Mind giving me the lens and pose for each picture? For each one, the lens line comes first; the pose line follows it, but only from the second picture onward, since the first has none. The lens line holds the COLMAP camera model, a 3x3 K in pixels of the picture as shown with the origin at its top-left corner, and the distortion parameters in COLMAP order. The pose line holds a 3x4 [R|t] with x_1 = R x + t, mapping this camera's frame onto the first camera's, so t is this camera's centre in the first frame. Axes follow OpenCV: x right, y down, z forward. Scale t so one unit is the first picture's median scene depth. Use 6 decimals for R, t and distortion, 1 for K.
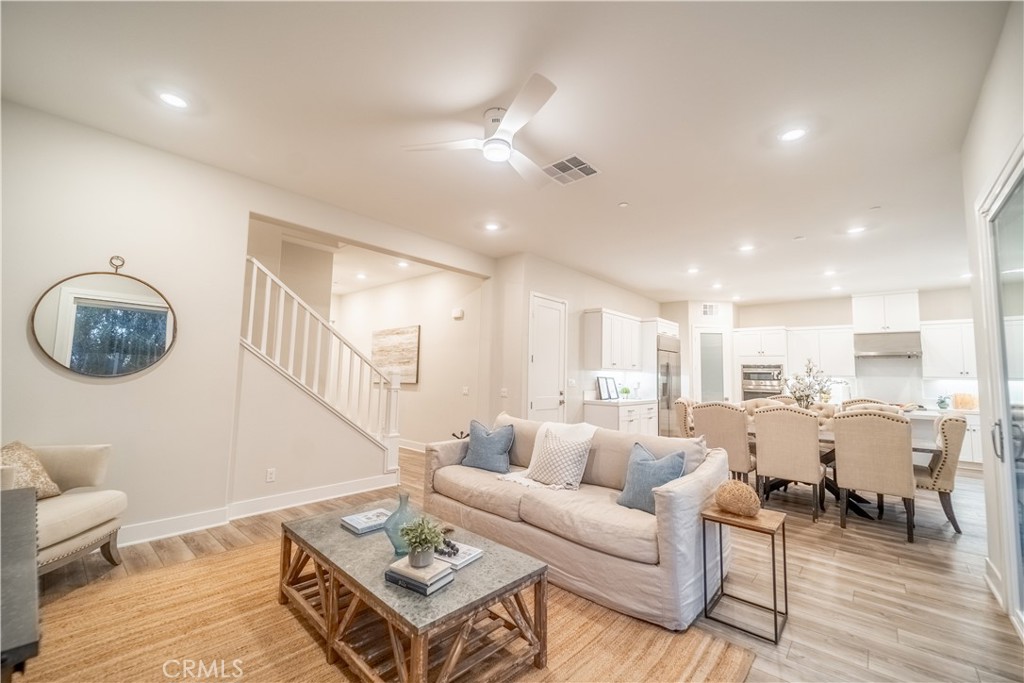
lens RADIAL K [[414.9, 0, 506.3], [0, 414.9, 338.3], [0, 0, 1]] dist [0.001444, -0.000168]
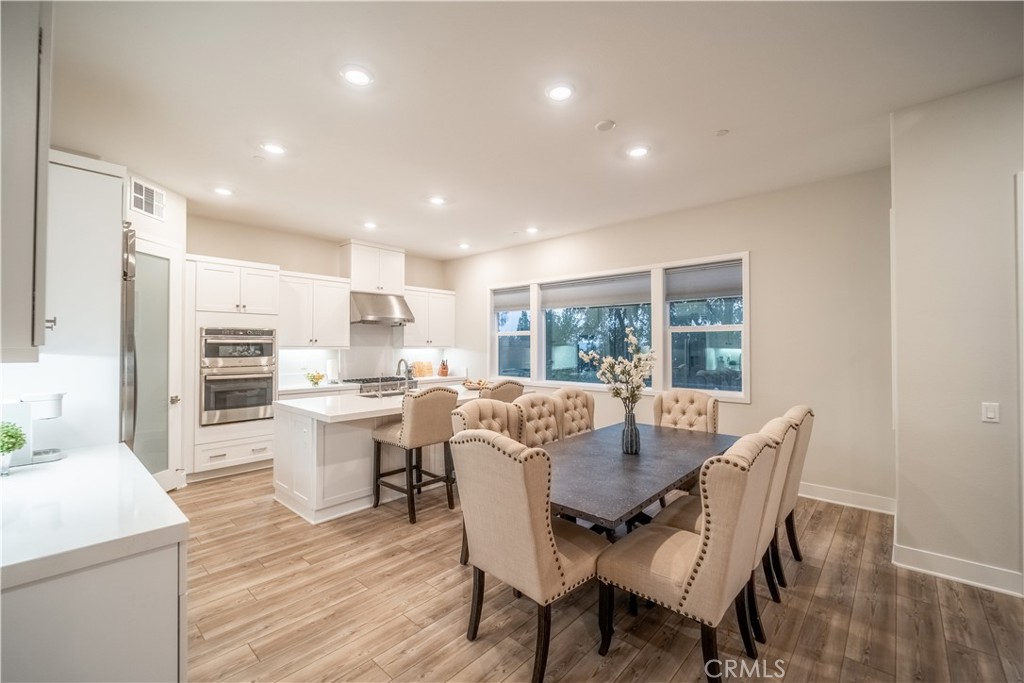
lens RADIAL K [[414.9, 0, 509.2], [0, 414.9, 341.9], [0, 0, 1]] dist [0.001444, -0.000168]
pose [[0.026402, -0.007683, 0.999622, 0.073987], [-0.077258, 0.996964, 0.009704, 0.049235], [-0.996661, -0.077485, 0.025729, 0.644482]]
